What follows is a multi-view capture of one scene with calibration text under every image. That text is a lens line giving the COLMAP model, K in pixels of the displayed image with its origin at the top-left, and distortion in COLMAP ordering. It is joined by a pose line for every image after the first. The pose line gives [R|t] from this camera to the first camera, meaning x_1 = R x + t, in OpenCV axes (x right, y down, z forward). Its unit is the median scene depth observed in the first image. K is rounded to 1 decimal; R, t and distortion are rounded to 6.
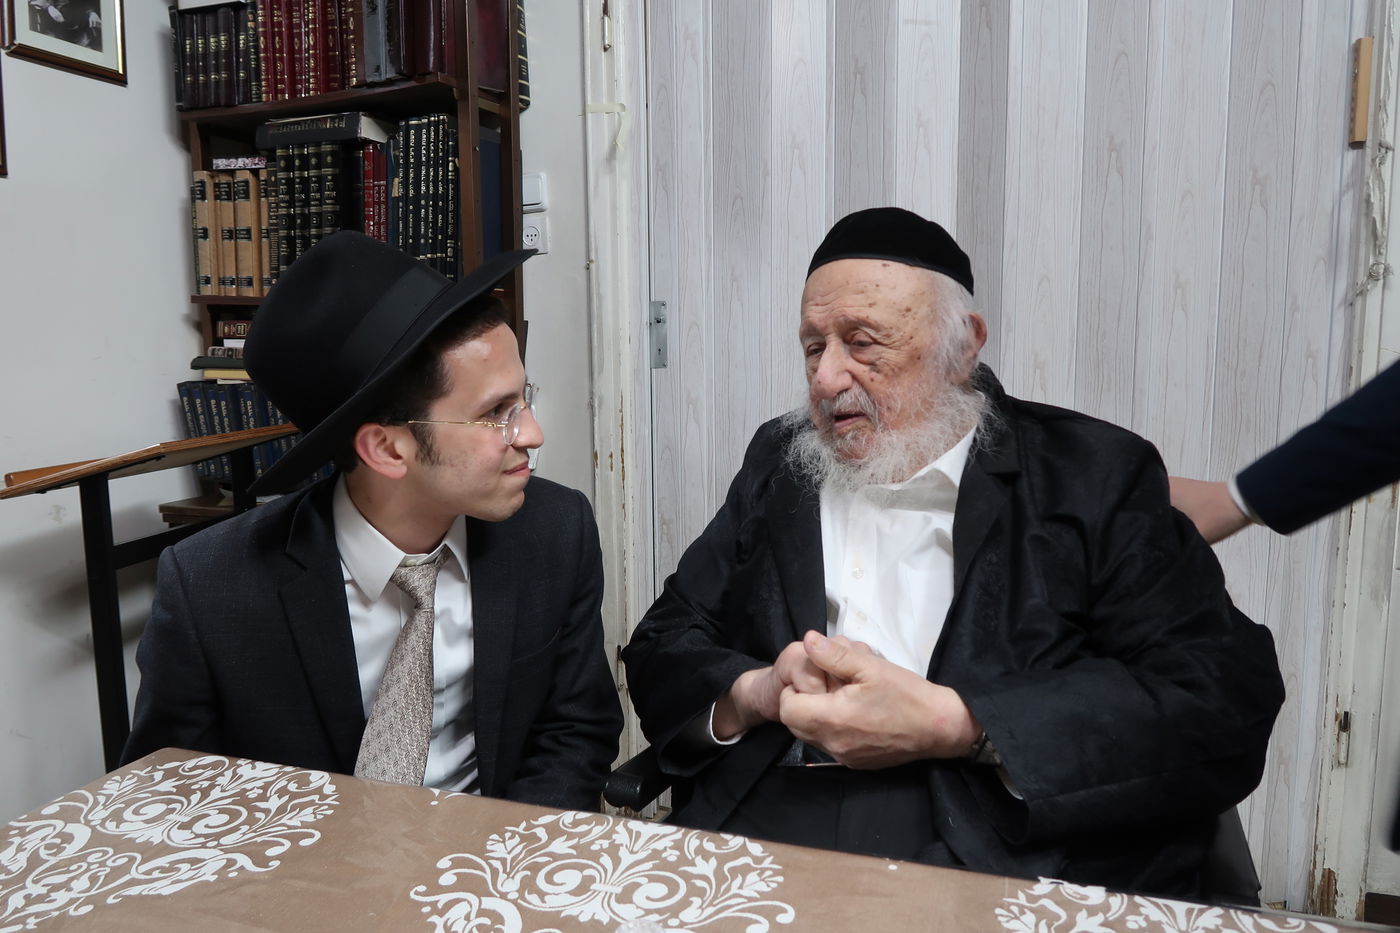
lens RADIAL K [[964.3, 0, 700.1], [0, 964.3, 458.8], [0, 0, 1]] dist [-0.023831, 0.006300]
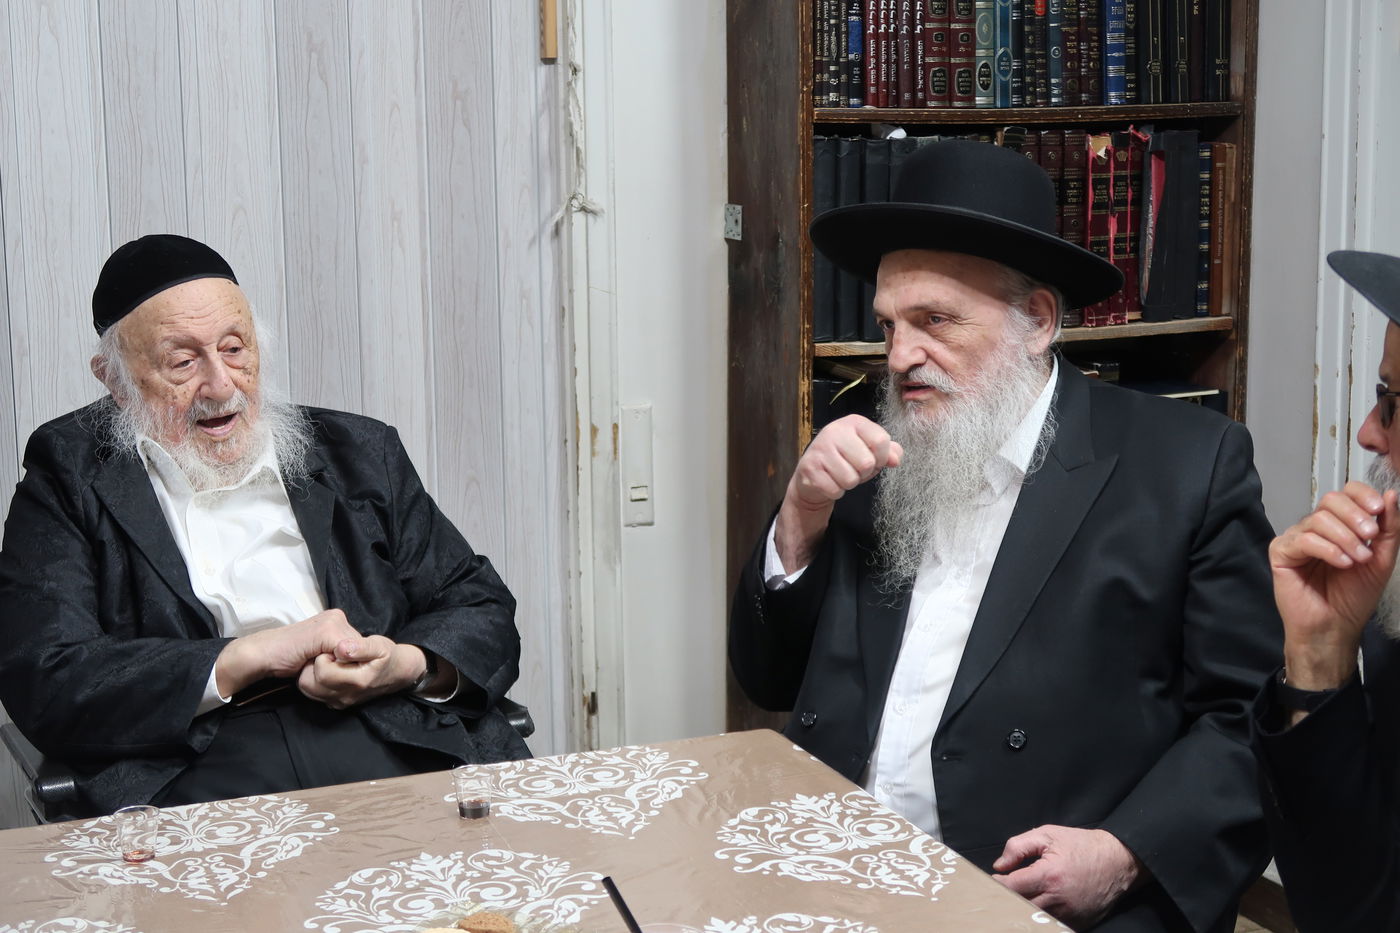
lens RADIAL K [[2194.5, 0, 694.0], [0, 2194.5, 439.9], [0, 0, 1]] dist [0.017776, 0.000000]
pose [[0.770919, -0.100647, 0.628931, -0.469659], [0.084322, 0.994872, 0.055850, -0.069244], [-0.631327, 0.009977, 0.775453, -0.594101]]
